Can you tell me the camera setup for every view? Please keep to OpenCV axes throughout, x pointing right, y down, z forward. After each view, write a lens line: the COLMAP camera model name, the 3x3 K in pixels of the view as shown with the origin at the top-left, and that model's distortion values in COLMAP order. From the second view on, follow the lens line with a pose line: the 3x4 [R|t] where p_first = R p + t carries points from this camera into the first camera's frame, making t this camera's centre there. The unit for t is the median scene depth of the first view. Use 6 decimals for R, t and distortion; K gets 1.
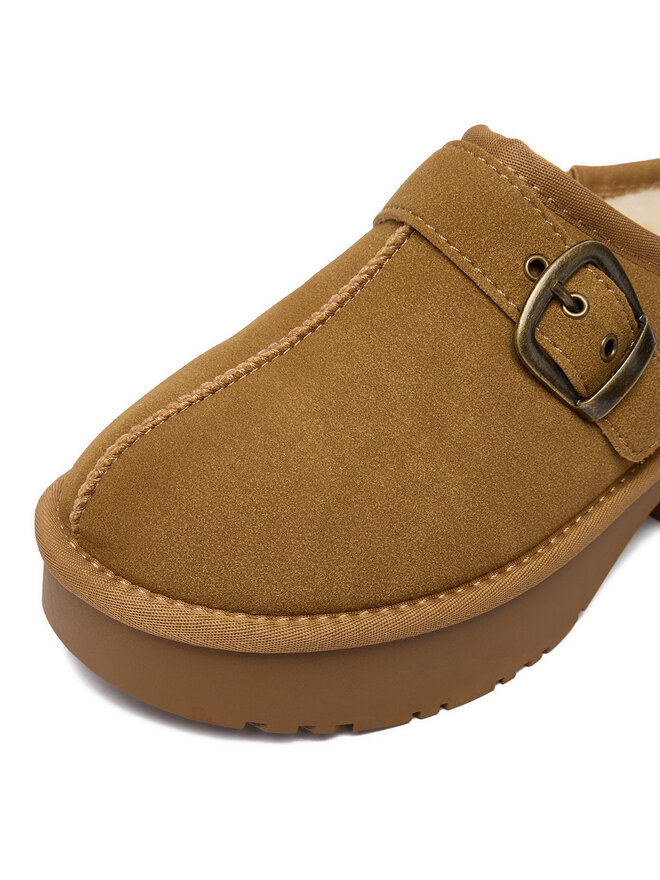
lens RADIAL K [[1139.2, 0, 330.0], [0, 1139.2, 440.0], [0, 0, 1]] dist [-0.010888, -0.032555]
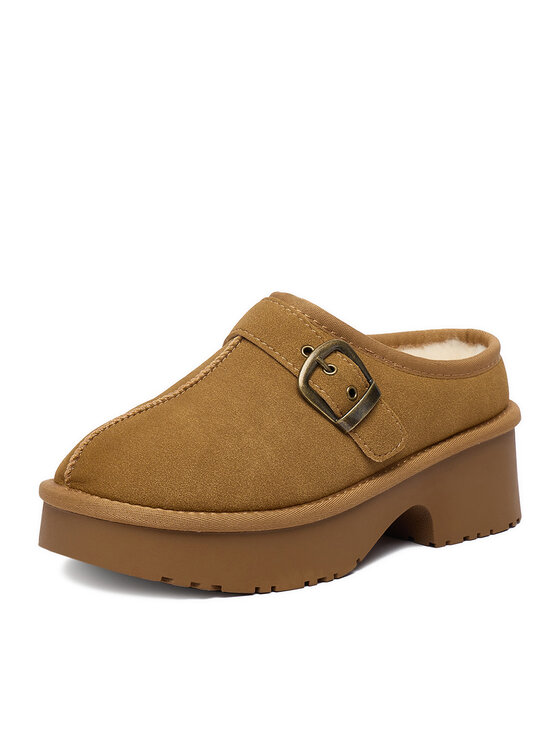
lens RADIAL K [[1551.7, 0, 280.0], [0, 1551.7, 373.0], [0, 0, 1]] dist [0.674091, 0.019462]
pose [[0.997847, -0.044940, 0.047772, 0.009201], [0.059447, 0.927416, -0.369278, 0.841191], [-0.027709, 0.371323, 0.928090, -1.398911]]
